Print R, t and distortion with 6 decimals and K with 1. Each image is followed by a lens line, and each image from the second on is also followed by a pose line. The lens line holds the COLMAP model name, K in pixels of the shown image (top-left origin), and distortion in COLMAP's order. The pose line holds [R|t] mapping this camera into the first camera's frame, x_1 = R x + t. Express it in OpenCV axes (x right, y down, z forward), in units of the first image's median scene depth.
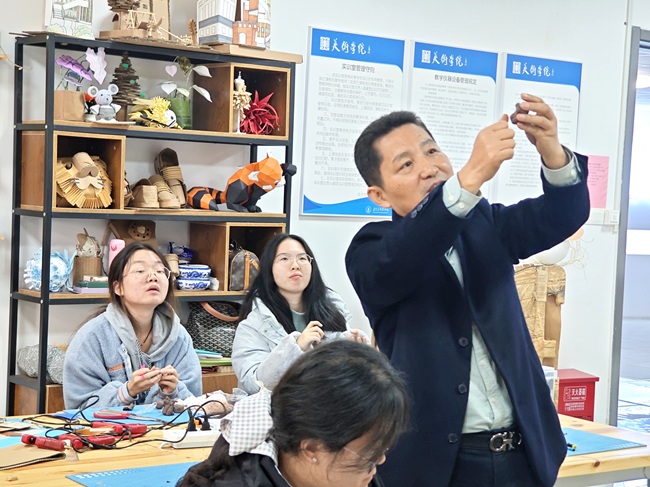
lens RADIAL K [[1281.3, 0, 324.6], [0, 1281.3, 243.9], [0, 0, 1]] dist [0.201014, 0.000000]
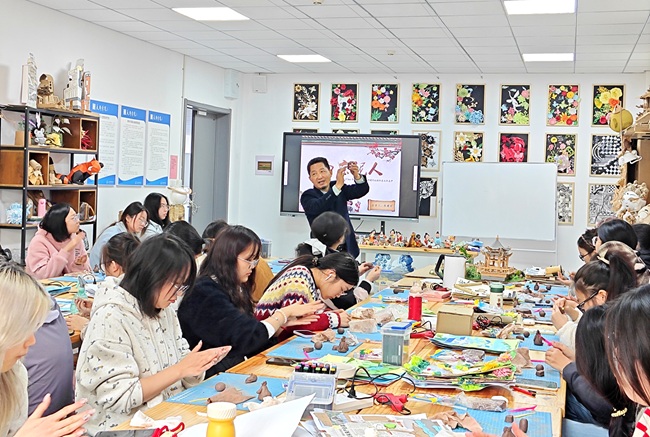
lens RADIAL K [[855.0, 0, 329.6], [0, 855.0, 190.1], [0, 0, 1]] dist [0.048523, 0.000000]
pose [[0.767623, -0.022032, 0.640523, -0.693894], [0.019074, 0.999752, 0.011530, -0.024734], [-0.640618, 0.003367, 0.767853, -0.413238]]
